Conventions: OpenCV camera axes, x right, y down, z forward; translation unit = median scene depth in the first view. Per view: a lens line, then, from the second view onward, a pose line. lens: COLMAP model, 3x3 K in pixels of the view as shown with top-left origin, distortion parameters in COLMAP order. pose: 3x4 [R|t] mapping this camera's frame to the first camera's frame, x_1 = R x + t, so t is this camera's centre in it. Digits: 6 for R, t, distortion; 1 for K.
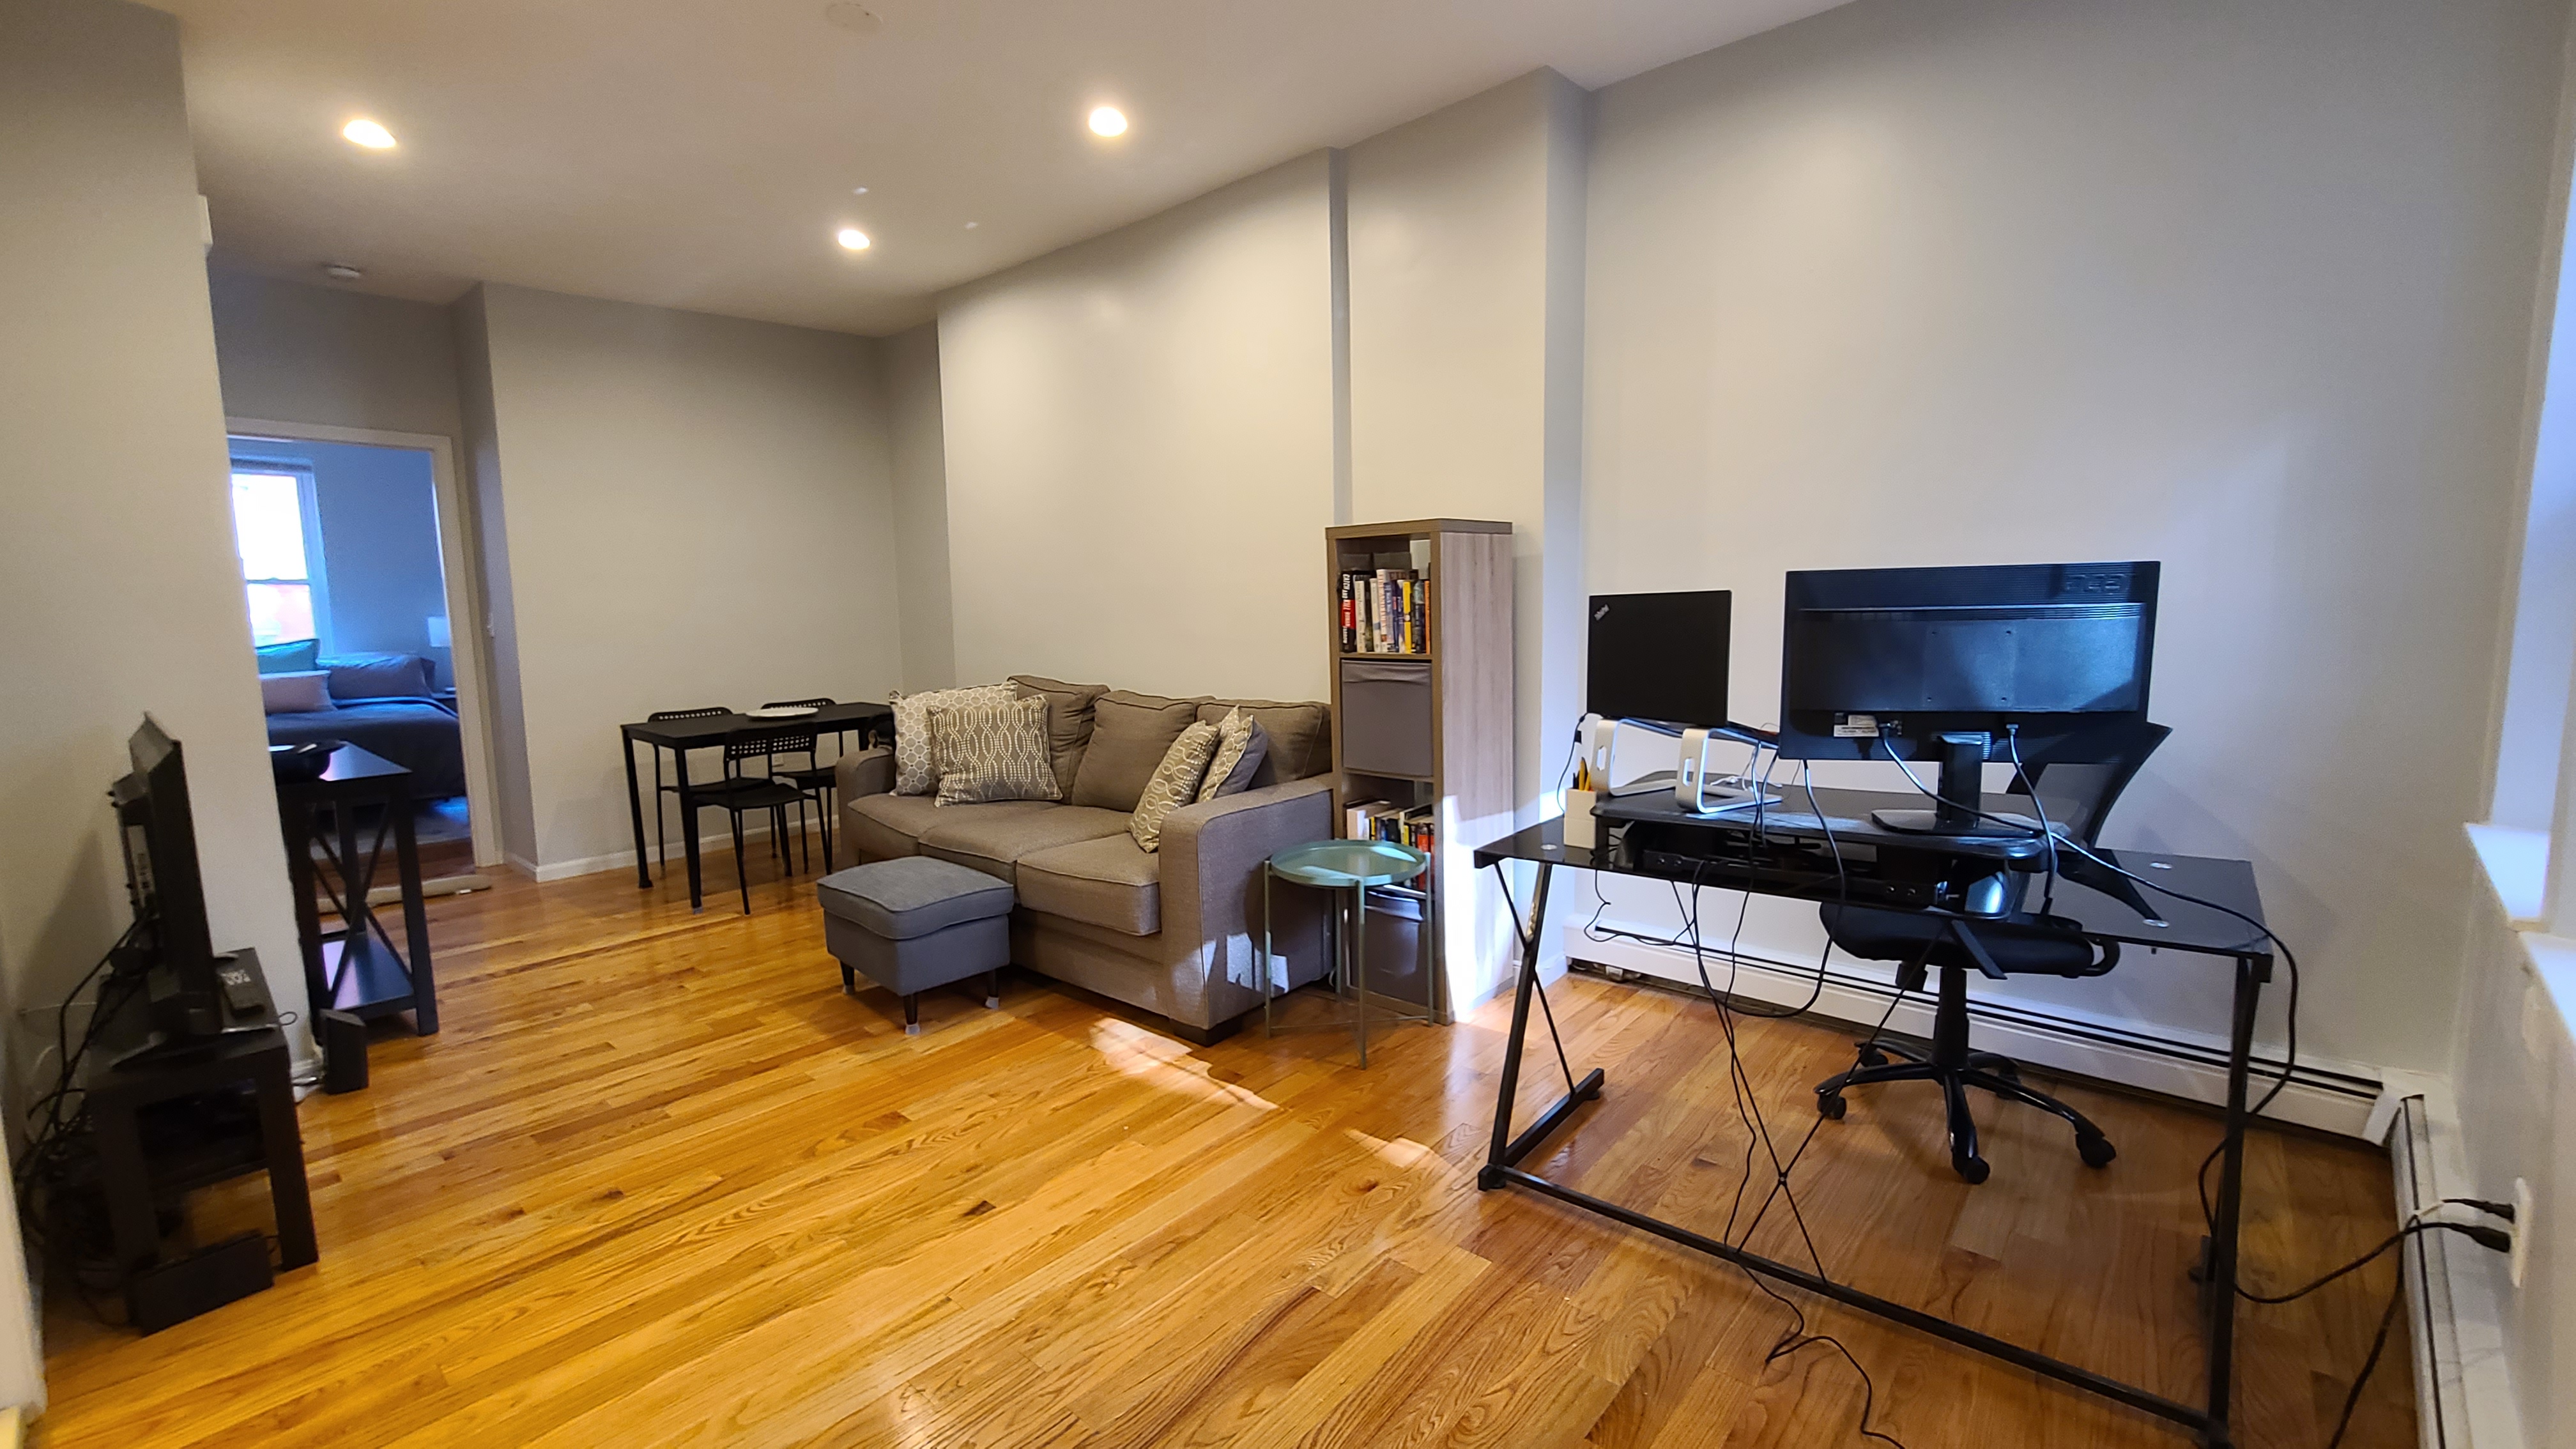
lens RADIAL K [[1059.3, 0, 1288.0], [0, 1059.3, 724.5], [0, 0, 1]] dist [0.002142, 0.000281]
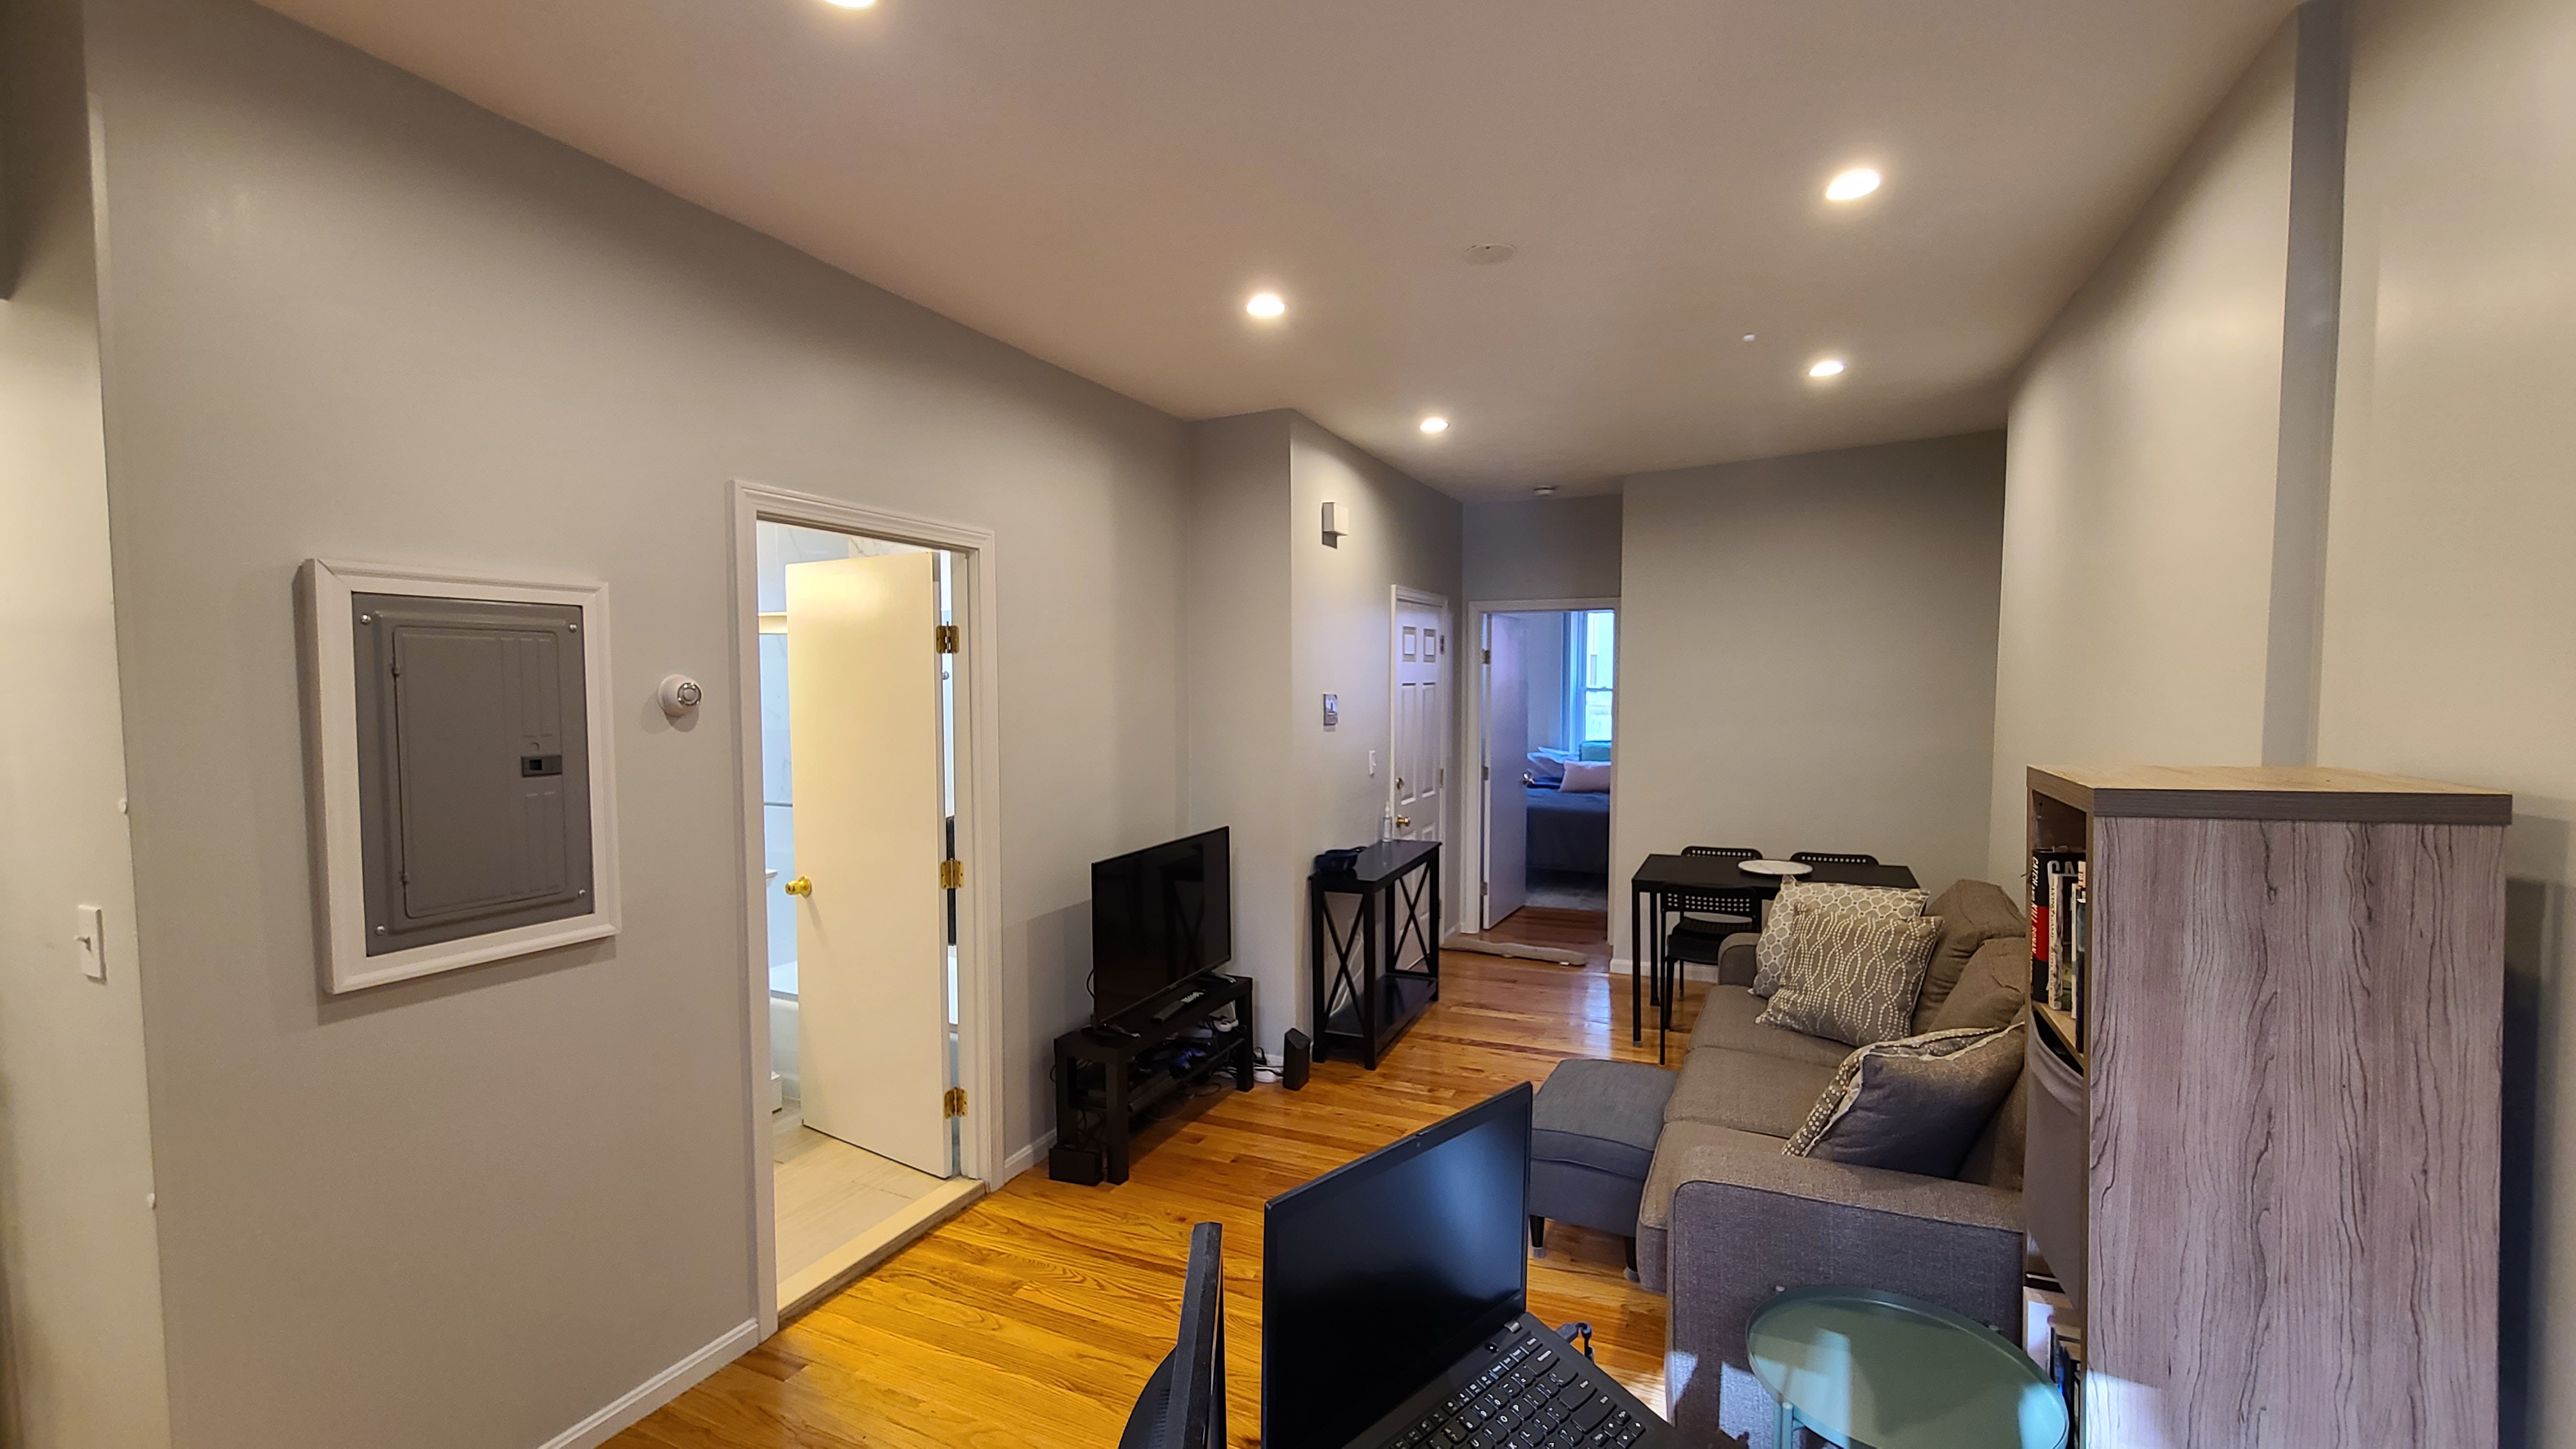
lens RADIAL K [[1037.6, 0, 1297.1], [0, 1037.6, 730.8], [0, 0, 1]] dist [0.000899, 0.000200]
pose [[0.295543, 0.058163, -0.953557, 0.448533], [-0.106862, 0.993893, 0.027503, -0.181865], [0.949334, 0.093771, 0.299954, 0.480188]]
